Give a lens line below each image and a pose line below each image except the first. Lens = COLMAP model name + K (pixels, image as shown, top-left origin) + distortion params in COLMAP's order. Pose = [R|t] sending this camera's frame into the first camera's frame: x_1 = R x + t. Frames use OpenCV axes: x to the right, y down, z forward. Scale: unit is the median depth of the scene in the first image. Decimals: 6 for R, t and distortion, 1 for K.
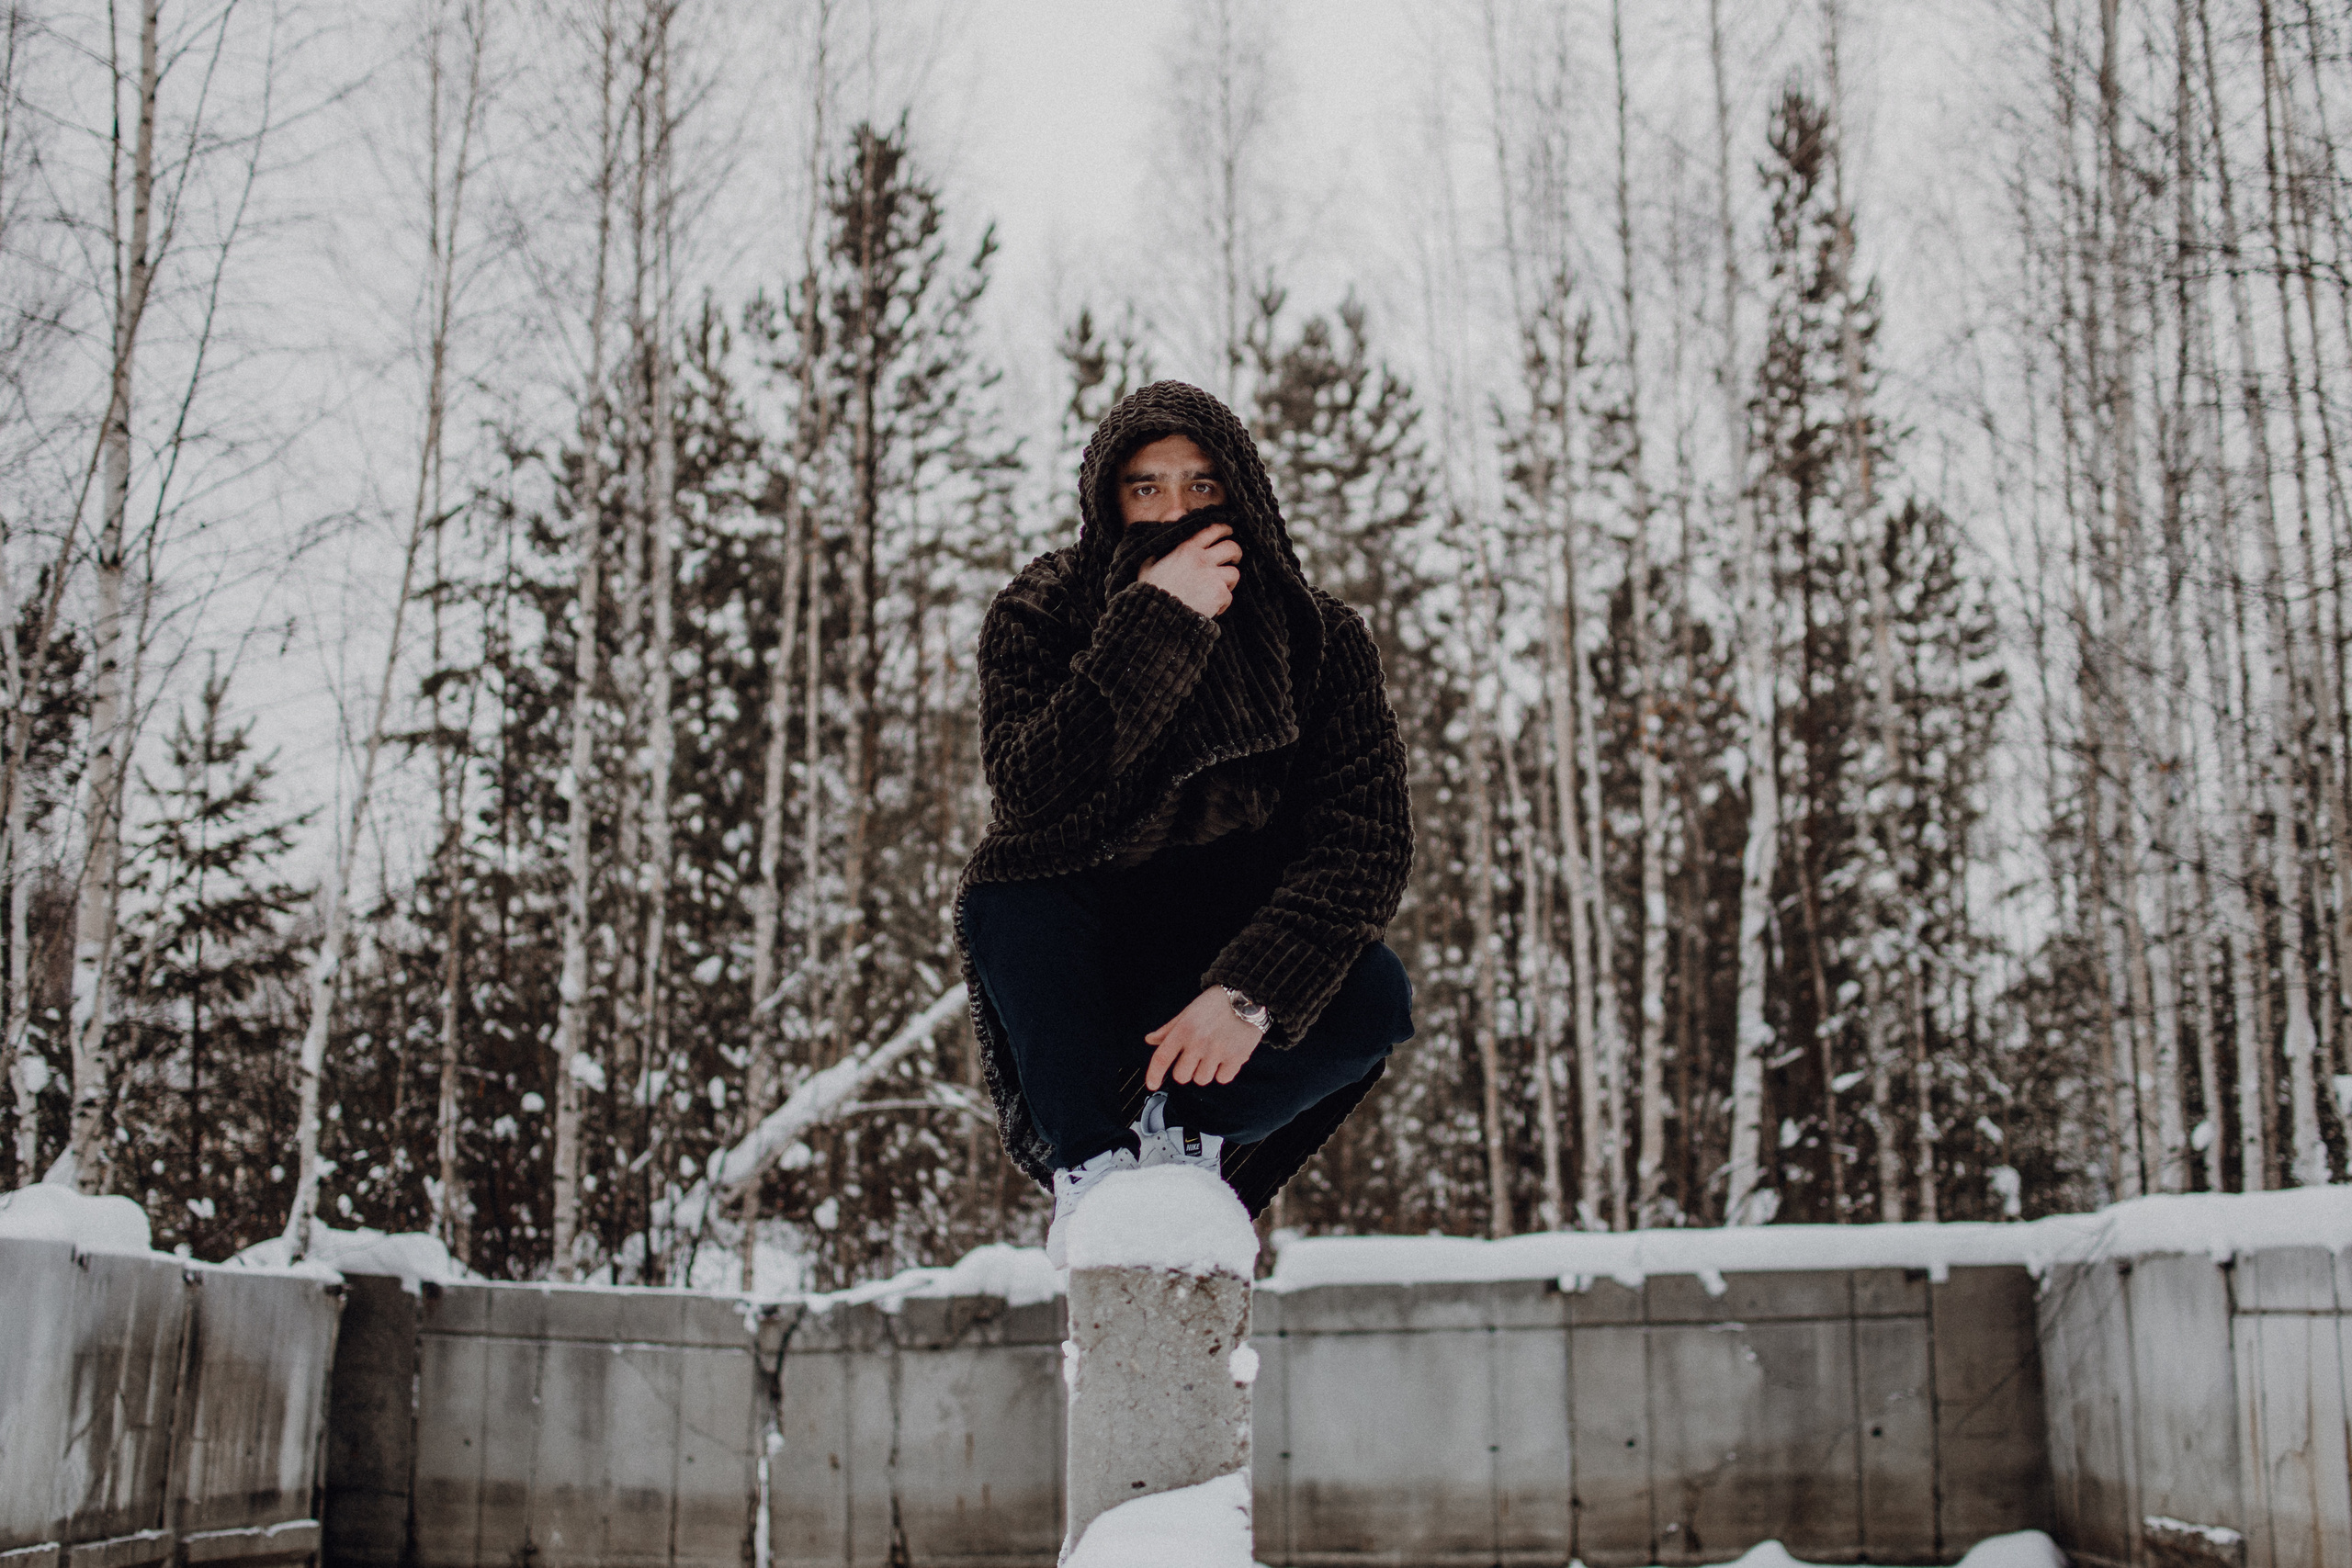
lens RADIAL K [[3543.8, 0, 1176.0], [0, 3543.8, 784.0], [0, 0, 1]] dist [-0.212366, 0.075249]
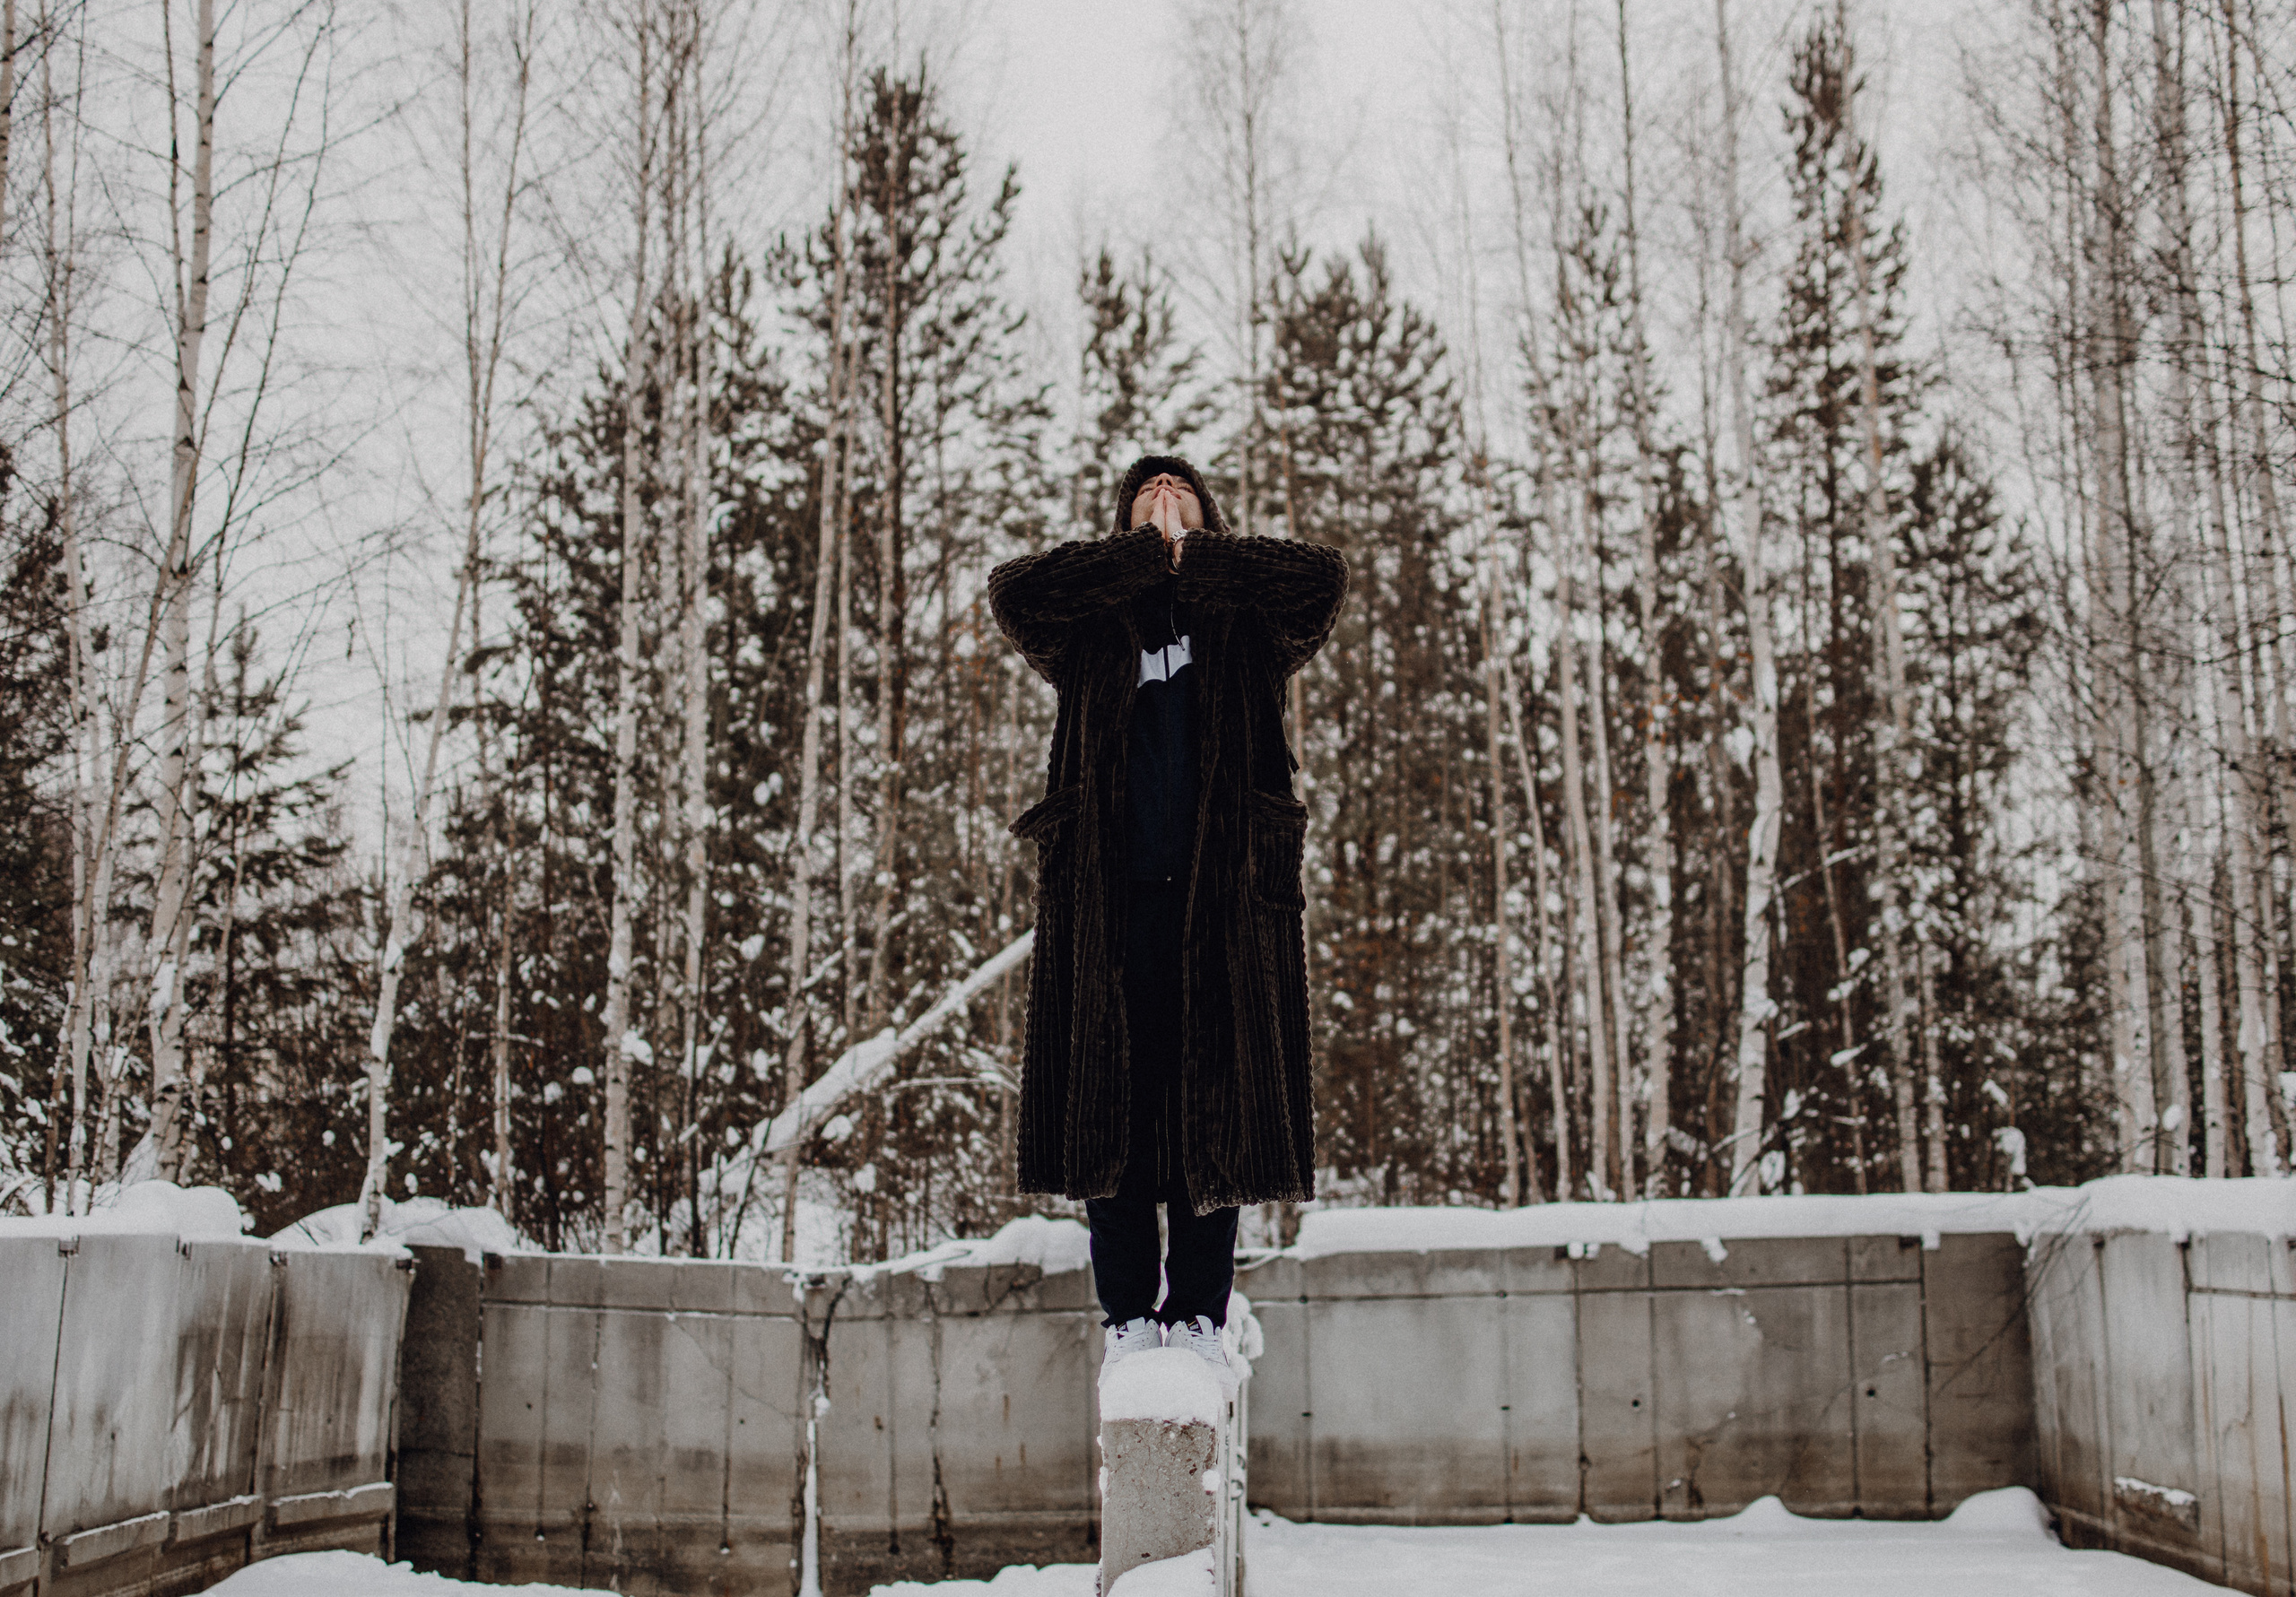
lens RADIAL K [[3758.9, 0, 1110.9], [0, 3758.9, 799.7], [0, 0, 1]] dist [-0.200850, -0.198514]
pose [[0.999657, -0.005121, -0.025701, 0.001975], [0.006070, 0.999296, 0.037009, -0.031860], [0.025493, -0.037152, 0.998984, -0.101556]]
